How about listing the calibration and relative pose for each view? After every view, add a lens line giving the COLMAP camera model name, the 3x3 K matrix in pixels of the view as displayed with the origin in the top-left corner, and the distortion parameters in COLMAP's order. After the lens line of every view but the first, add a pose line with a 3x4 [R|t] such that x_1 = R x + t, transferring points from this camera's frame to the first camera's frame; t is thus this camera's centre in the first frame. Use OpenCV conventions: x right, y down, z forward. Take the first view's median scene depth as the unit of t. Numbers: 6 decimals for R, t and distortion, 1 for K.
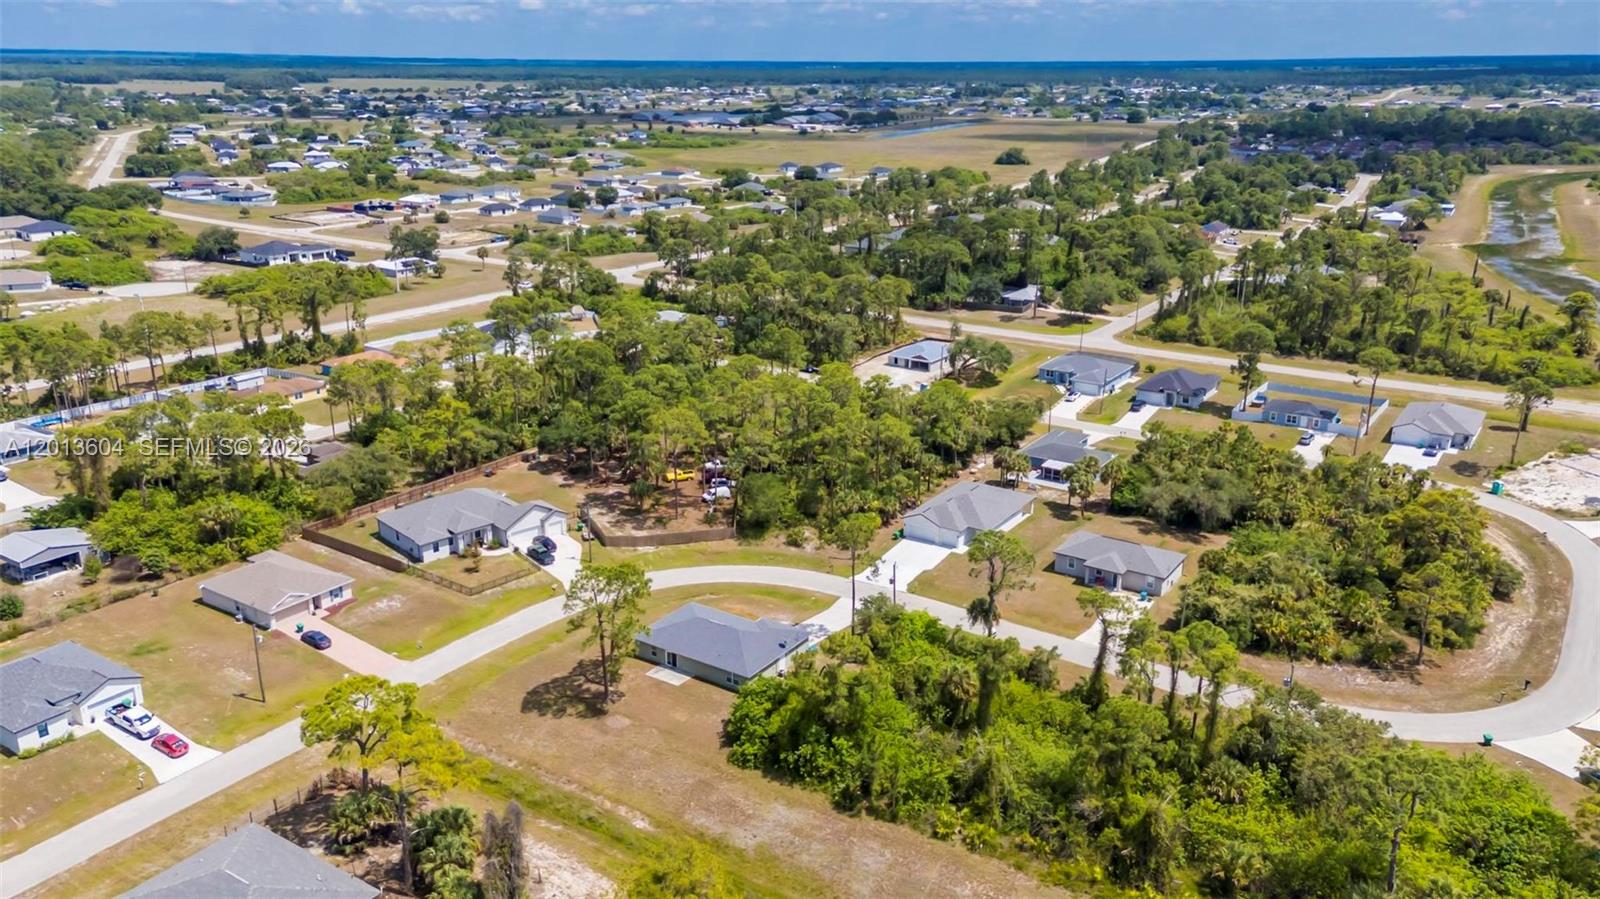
lens RADIAL K [[1182.6, 0, 804.2], [0, 1182.6, 448.5], [0, 0, 1]] dist [0.071293, -0.002750]
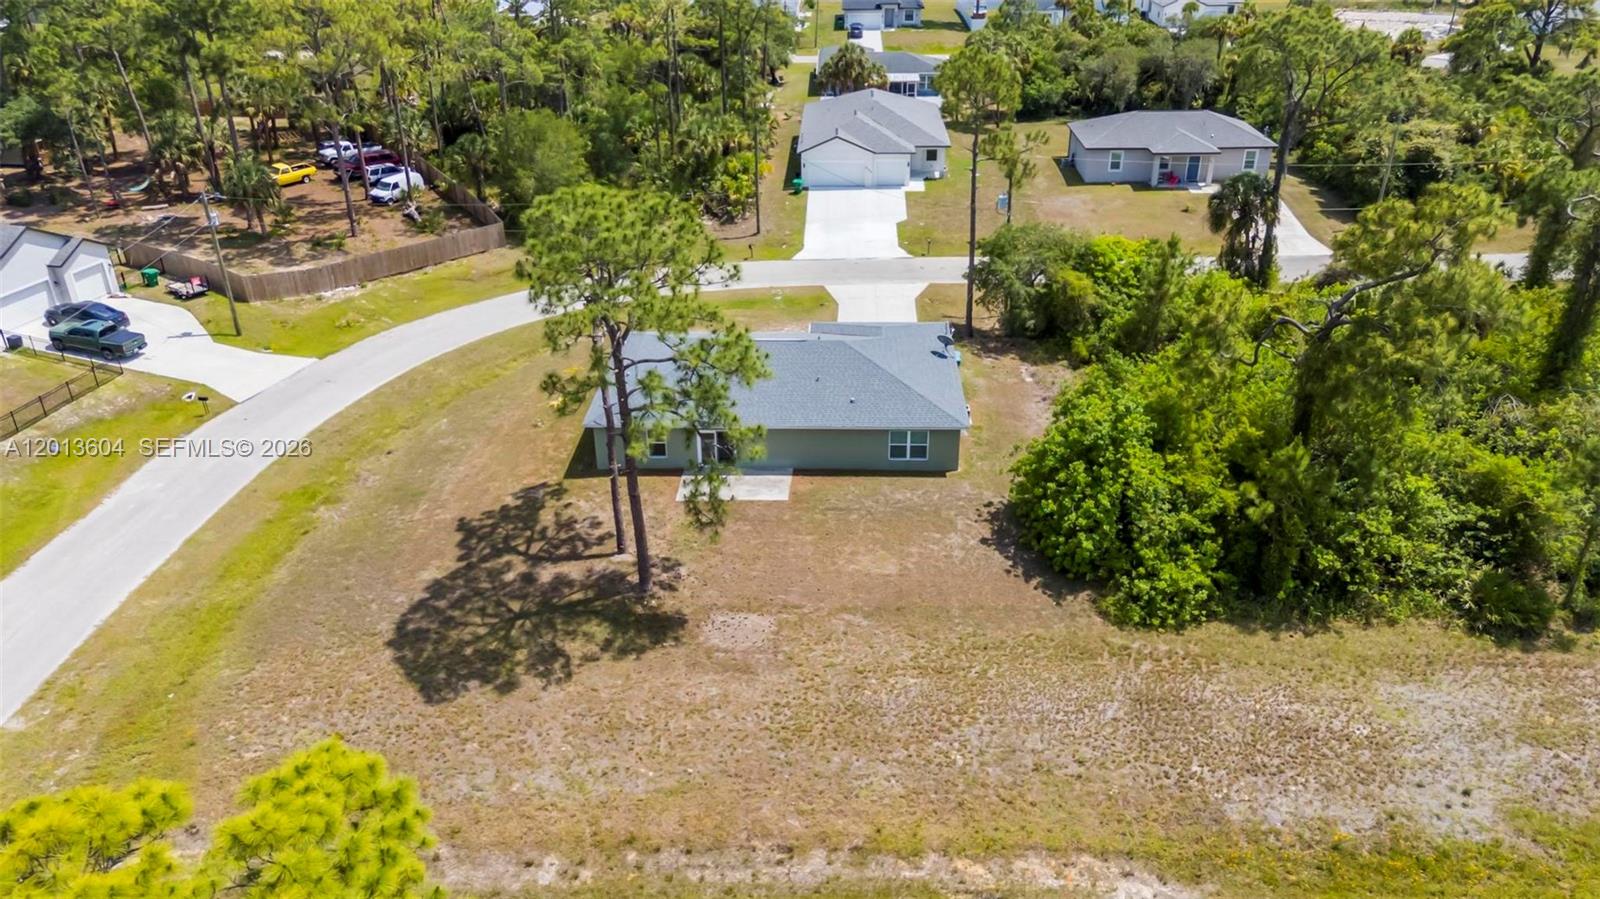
lens RADIAL K [[1173.8, 0, 803.8], [0, 1173.8, 452.1], [0, 0, 1]] dist [0.068985, -0.001570]
pose [[0.847105, -0.252855, 0.467415, -0.205885], [0.175339, 0.963282, 0.203332, 0.080111], [-0.501666, -0.090288, 0.860337, 0.497571]]
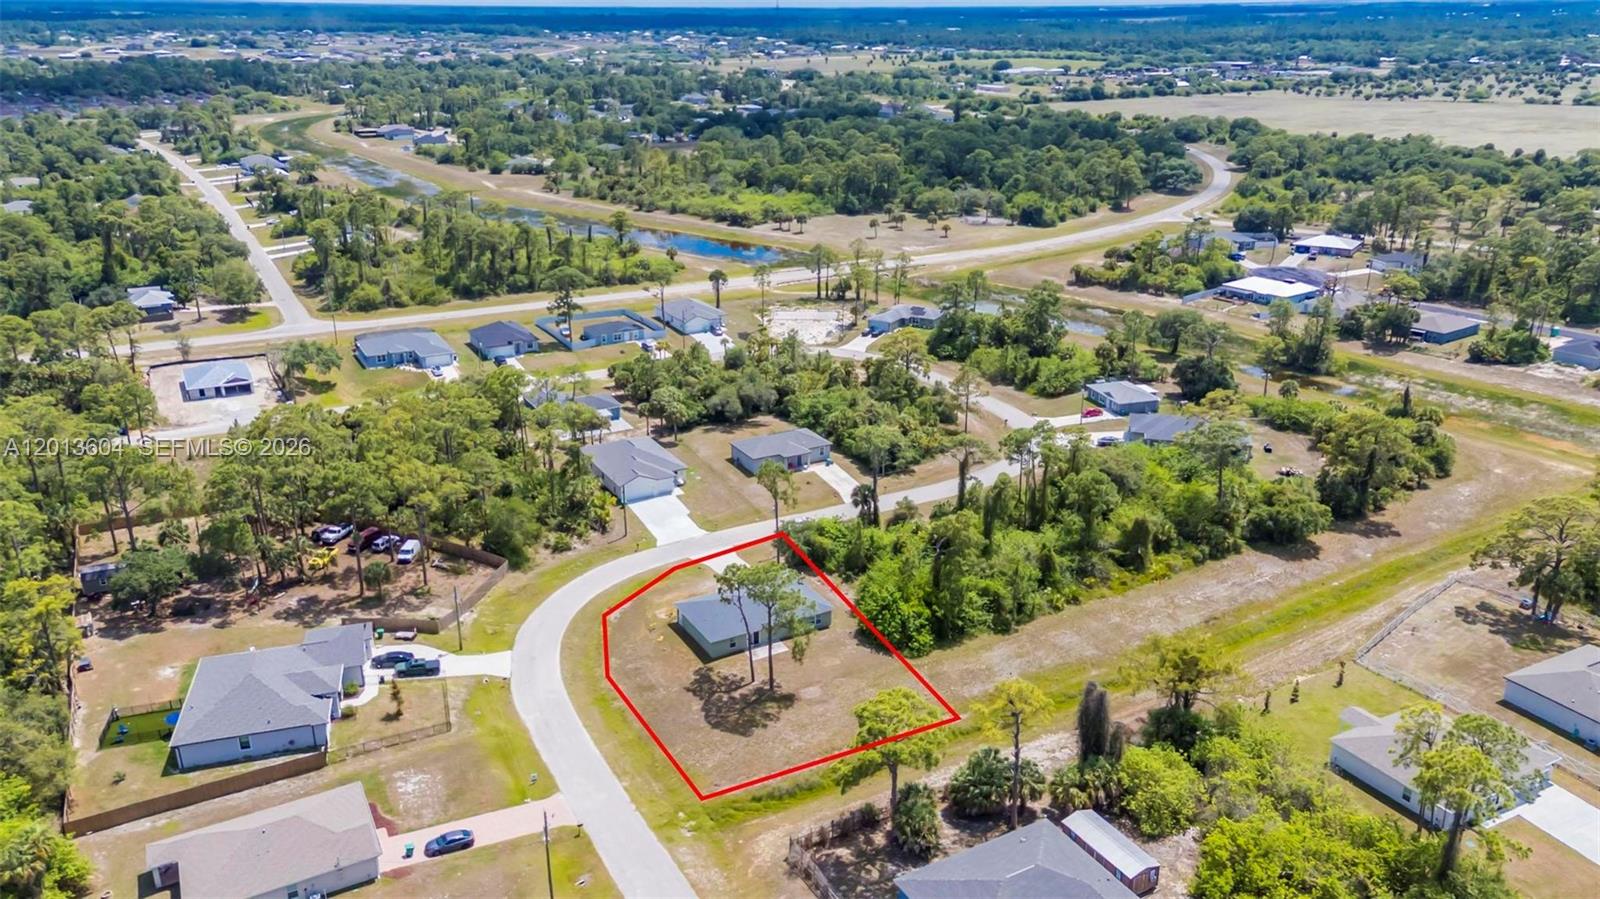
lens RADIAL K [[1182.6, 0, 804.2], [0, 1182.6, 448.5], [0, 0, 1]] dist [0.071293, -0.002750]
pose [[0.455580, -0.313400, 0.833203, -0.700216], [0.278561, 0.939162, 0.200943, -0.137778], [-0.845488, 0.140552, 0.515164, 0.302619]]
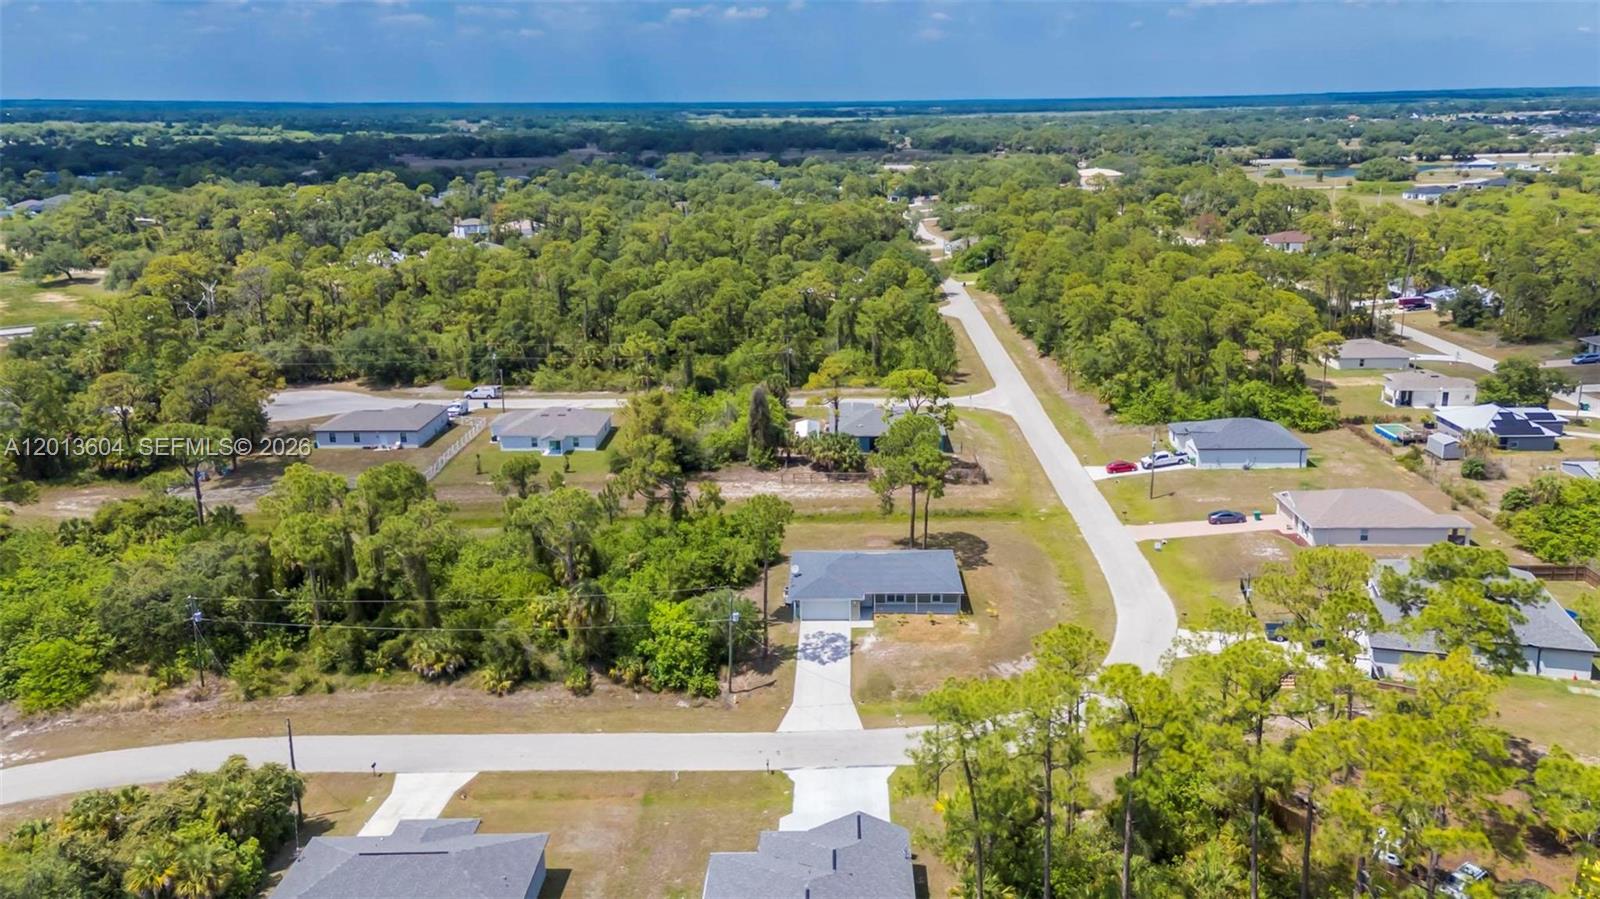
lens RADIAL K [[1181.2, 0, 827.6], [0, 1181.2, 418.7], [0, 0, 1]] dist [0.128928, -0.001523]
pose [[-0.834852, 0.146839, -0.530529, 0.316299], [-0.164844, 0.852850, 0.495453, -0.285691], [0.525214, 0.501084, -0.687797, 1.190167]]
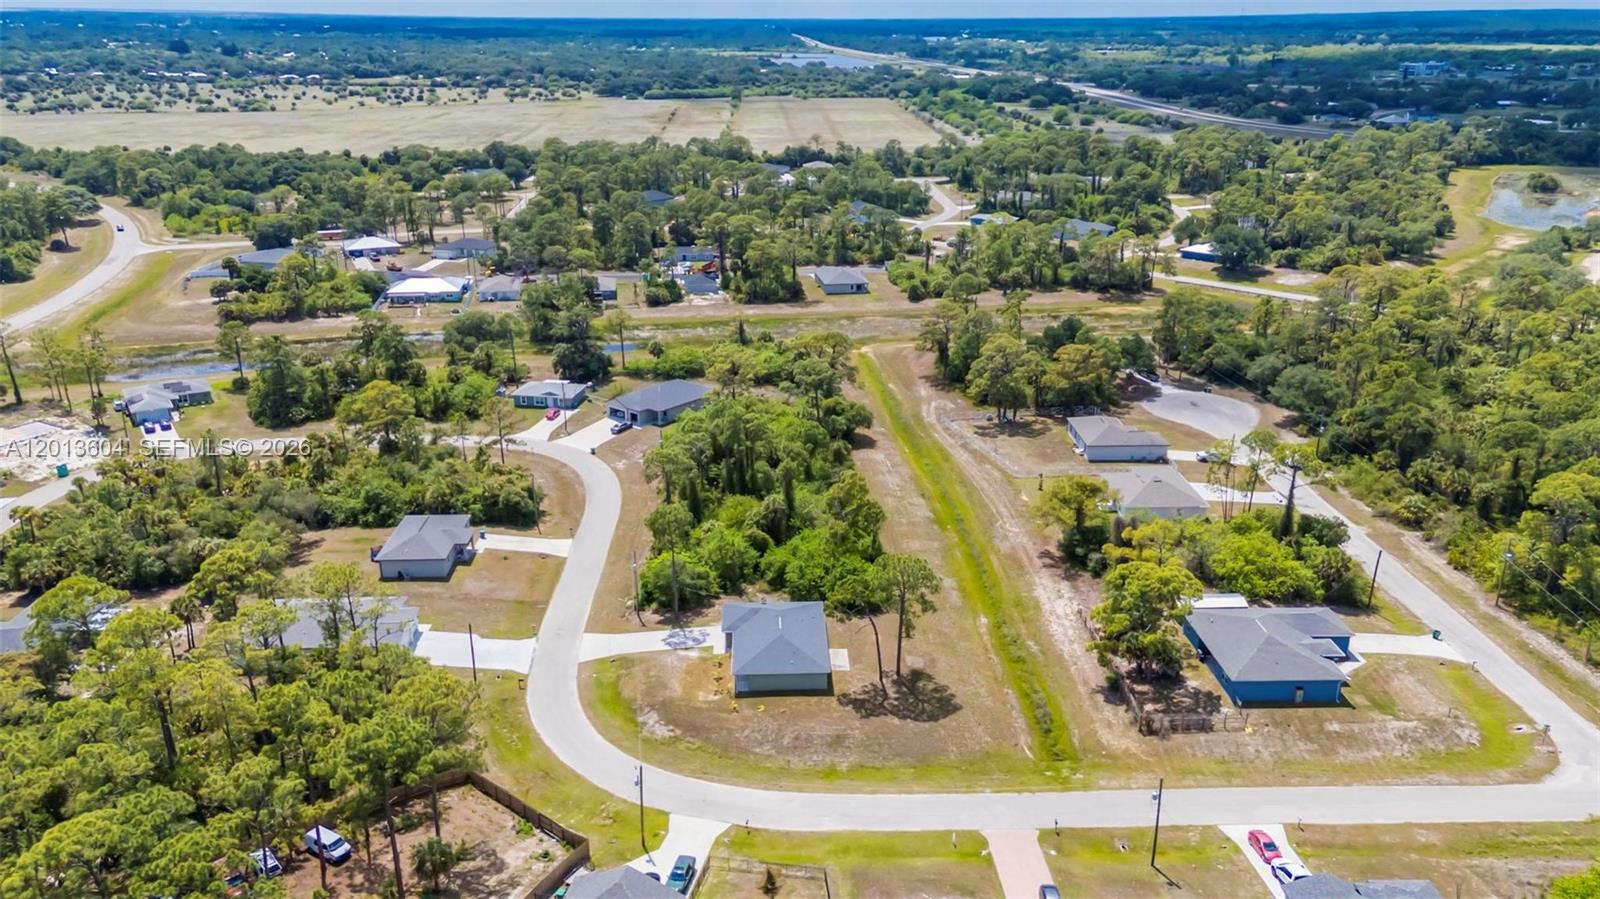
lens RADIAL K [[1173.8, 0, 803.8], [0, 1173.8, 452.1], [0, 0, 1]] dist [0.068985, -0.001570]
pose [[-0.587354, -0.283107, 0.758199, -0.635260], [0.248558, 0.828449, 0.501888, -0.375591], [-0.770217, 0.483242, -0.416224, 1.036676]]
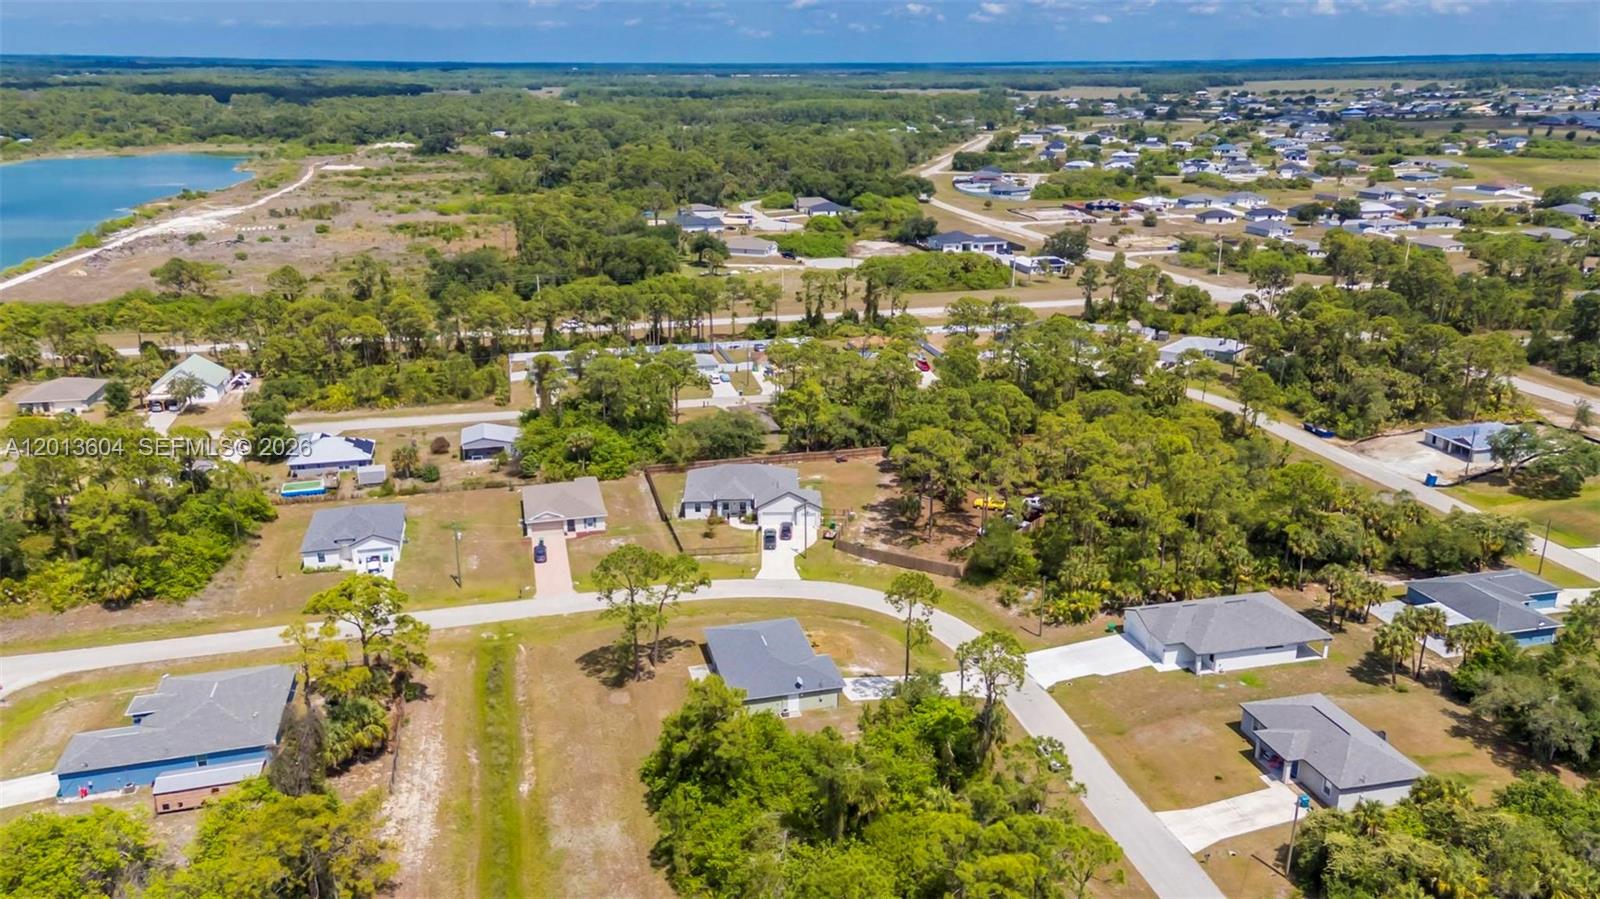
lens RADIAL K [[1173.8, 0, 803.8], [0, 1173.8, 452.1], [0, 0, 1]] dist [0.068985, -0.001570]
pose [[0.747354, 0.204694, -0.632110, 0.407273], [-0.202935, 0.976223, 0.076195, -0.064710], [0.632677, 0.071333, 0.771124, 0.208233]]
